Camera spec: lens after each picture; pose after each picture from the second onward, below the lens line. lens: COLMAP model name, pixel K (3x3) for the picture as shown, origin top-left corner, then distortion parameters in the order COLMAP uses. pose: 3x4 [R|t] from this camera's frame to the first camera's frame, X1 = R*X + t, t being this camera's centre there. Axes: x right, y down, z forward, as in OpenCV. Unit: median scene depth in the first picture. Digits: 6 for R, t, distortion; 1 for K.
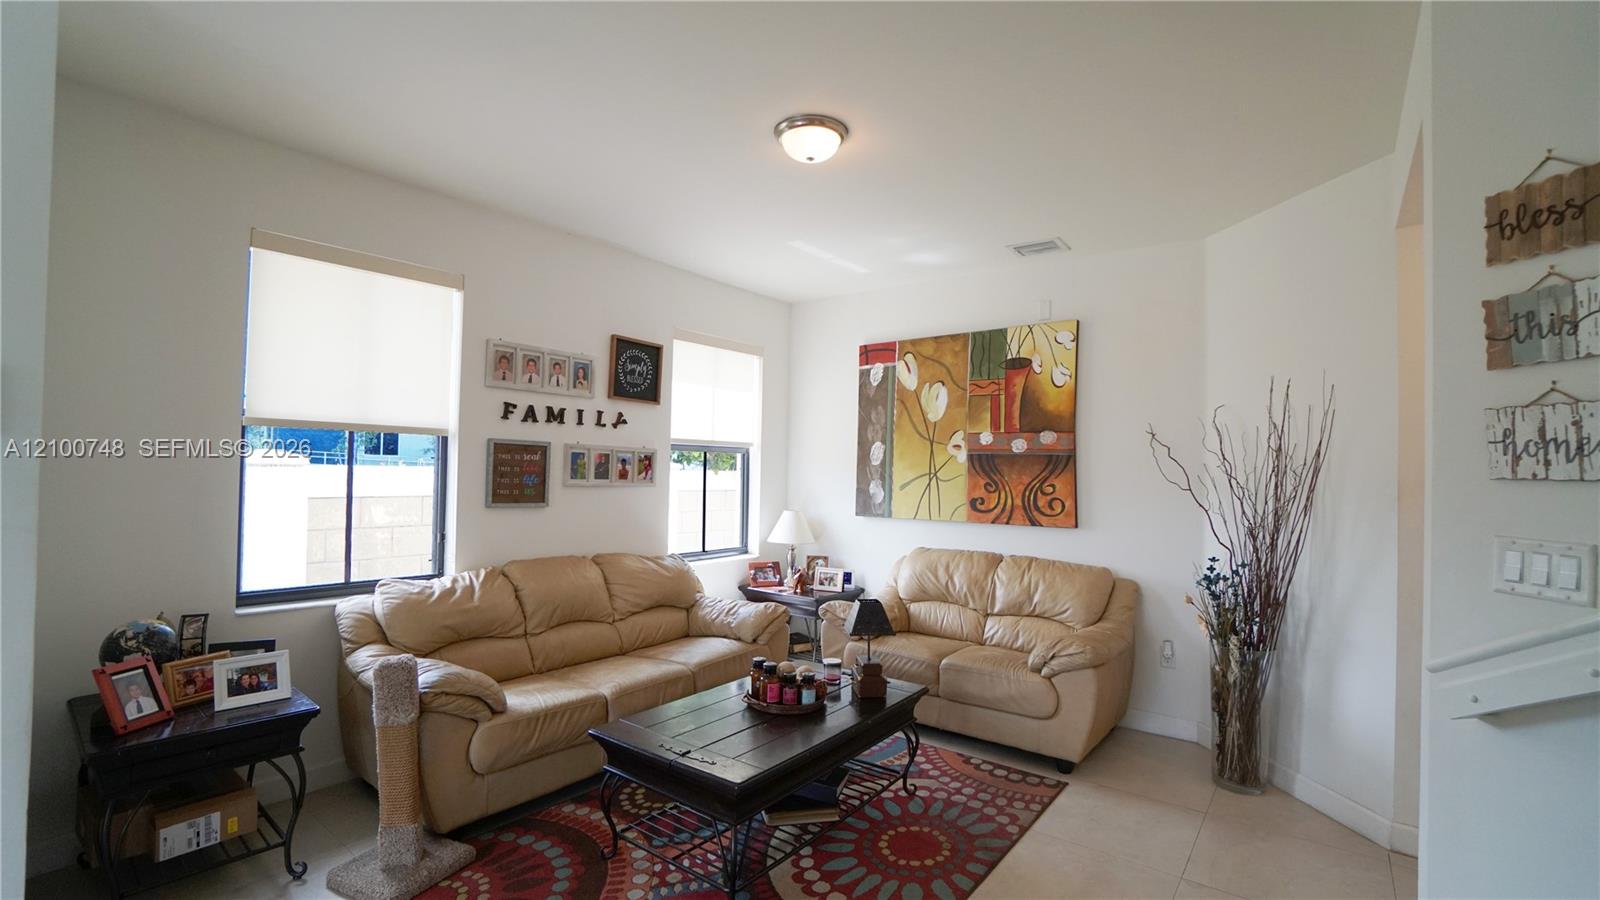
lens RADIAL K [[704.7, 0, 792.6], [0, 704.7, 450.6], [0, 0, 1]] dist [-0.048580, 0.008799]
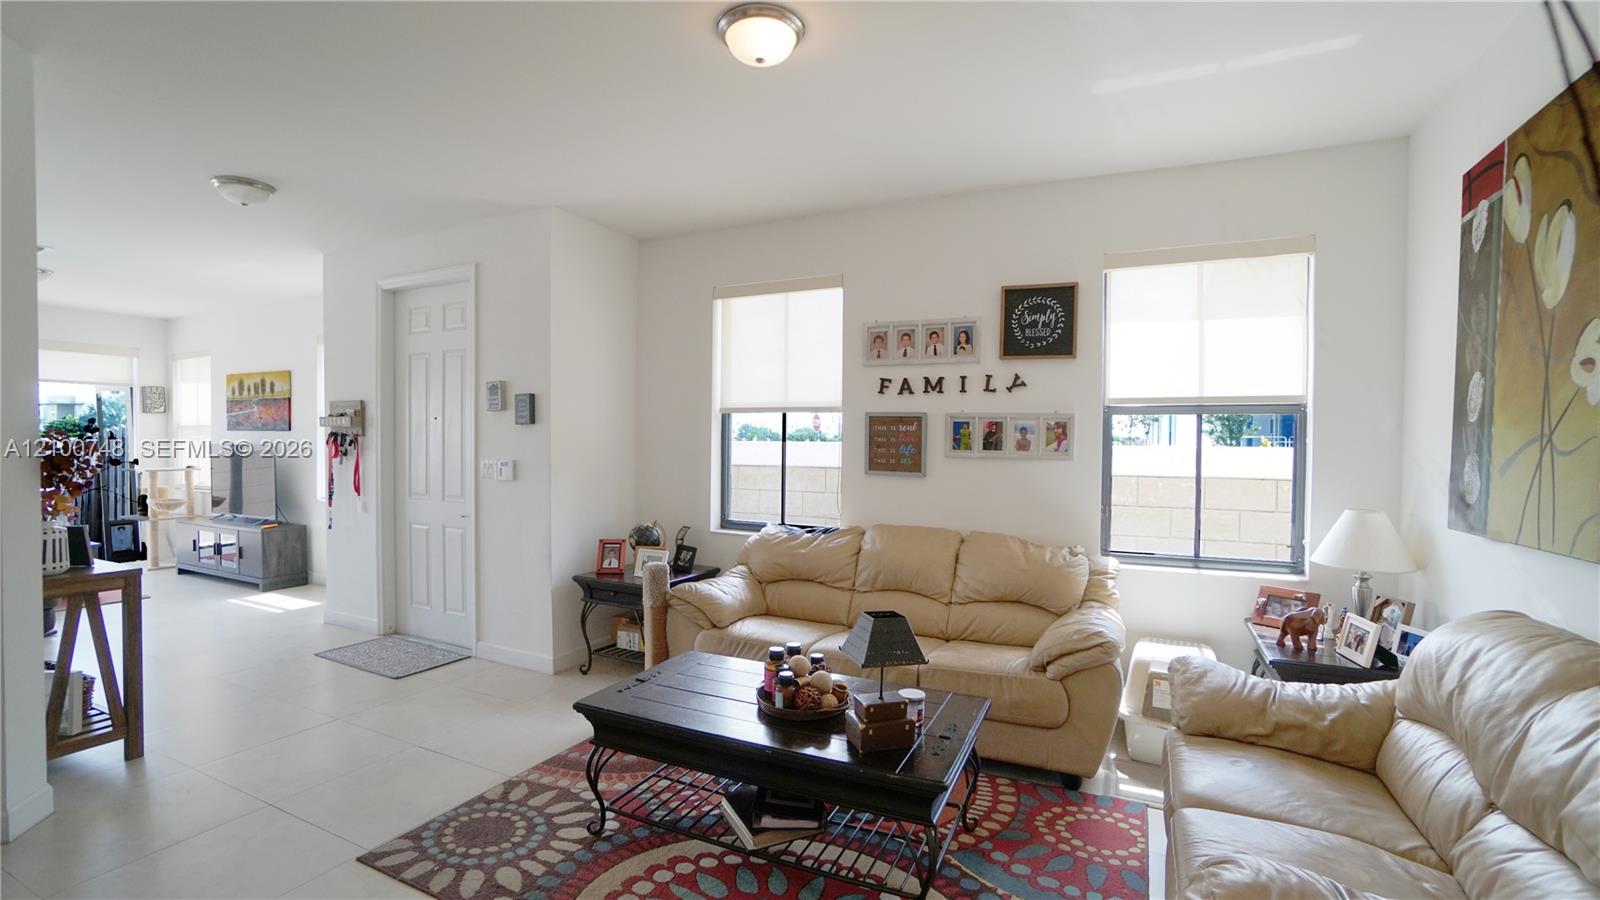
lens RADIAL K [[704.7, 0, 788.5], [0, 704.7, 454.8], [0, 0, 1]] dist [-0.048580, 0.008799]
pose [[0.204278, -0.000621, -0.978913, 0.587673], [0.019557, 0.999803, 0.003447, 0.040232], [0.978718, -0.019849, 0.204250, 0.590039]]
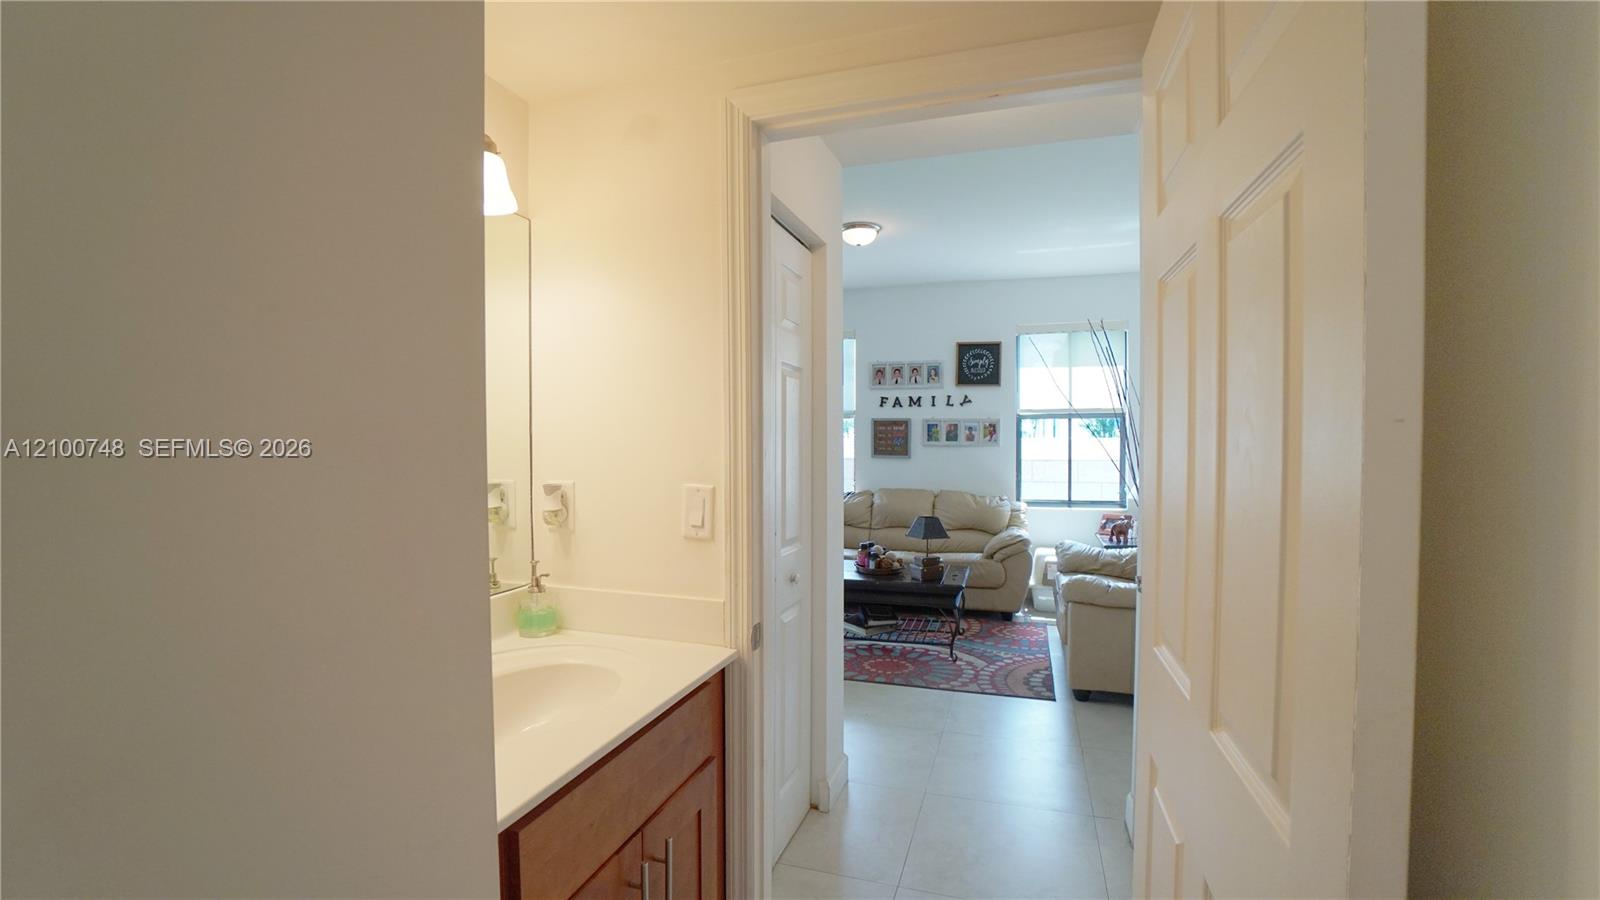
lens RADIAL K [[704.7, 0, 784.7], [0, 704.7, 449.7], [0, 0, 1]] dist [-0.048580, 0.008799]
pose [[0.332135, -0.006986, -0.943206, 1.073790], [0.033369, 0.999434, 0.004347, 0.042716], [0.942641, -0.032917, 0.332180, 0.178125]]
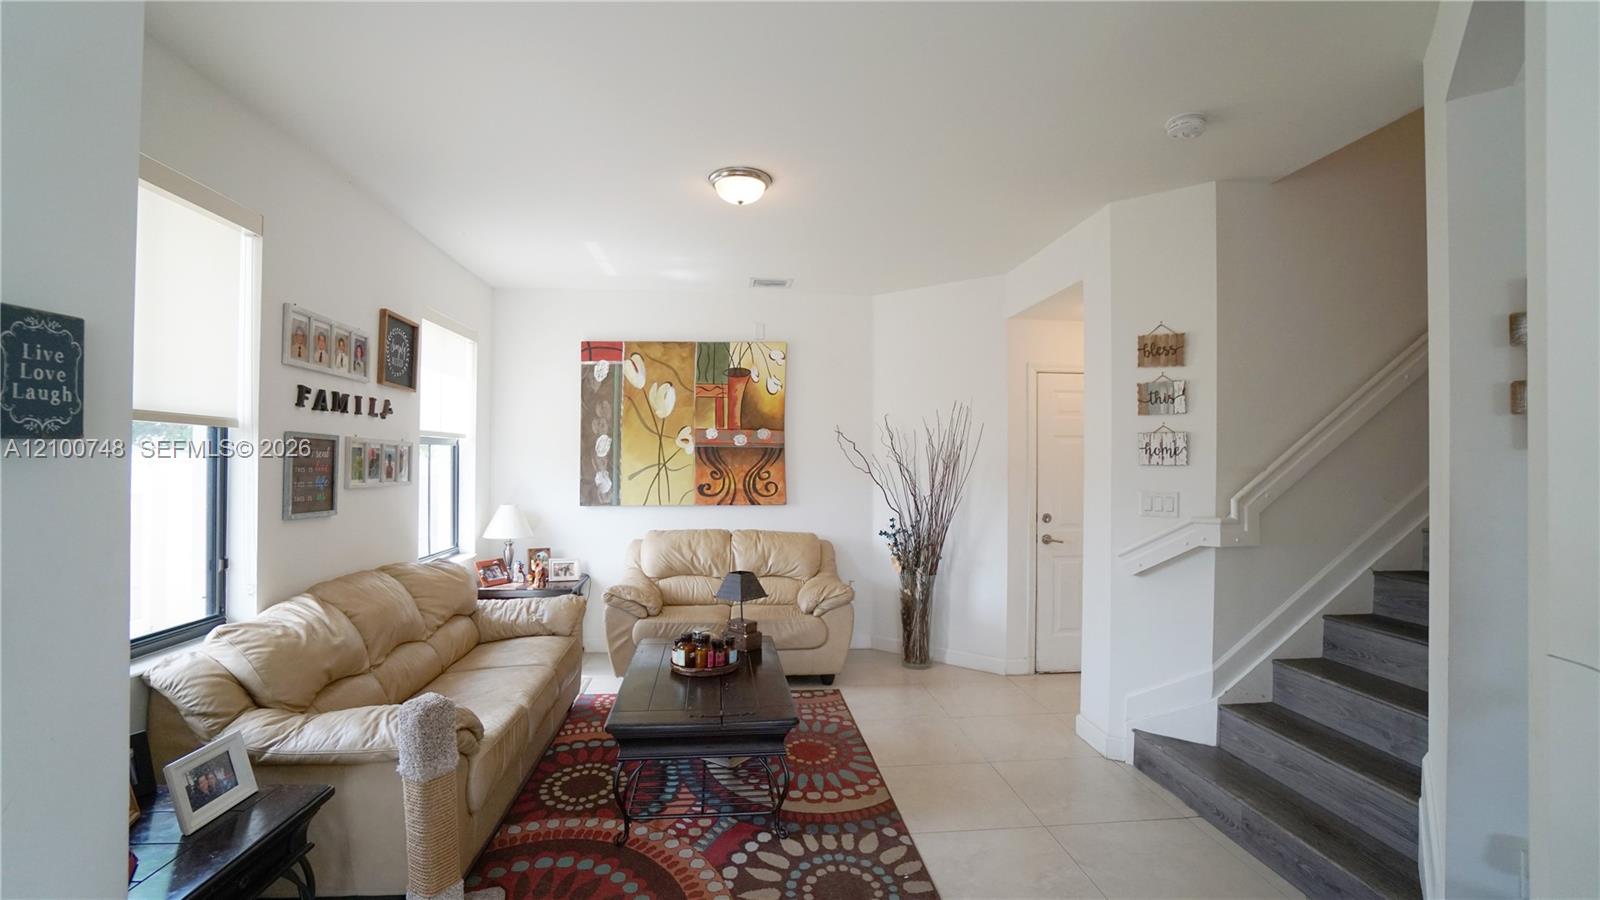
lens RADIAL K [[704.7, 0, 793.1], [0, 704.7, 442.8], [0, 0, 1]] dist [-0.048580, 0.008799]
pose [[0.725877, 0.001188, 0.687824, -0.504918], [-0.009117, 0.999927, 0.007895, -0.014506], [-0.687765, -0.012001, 0.725835, 0.049412]]
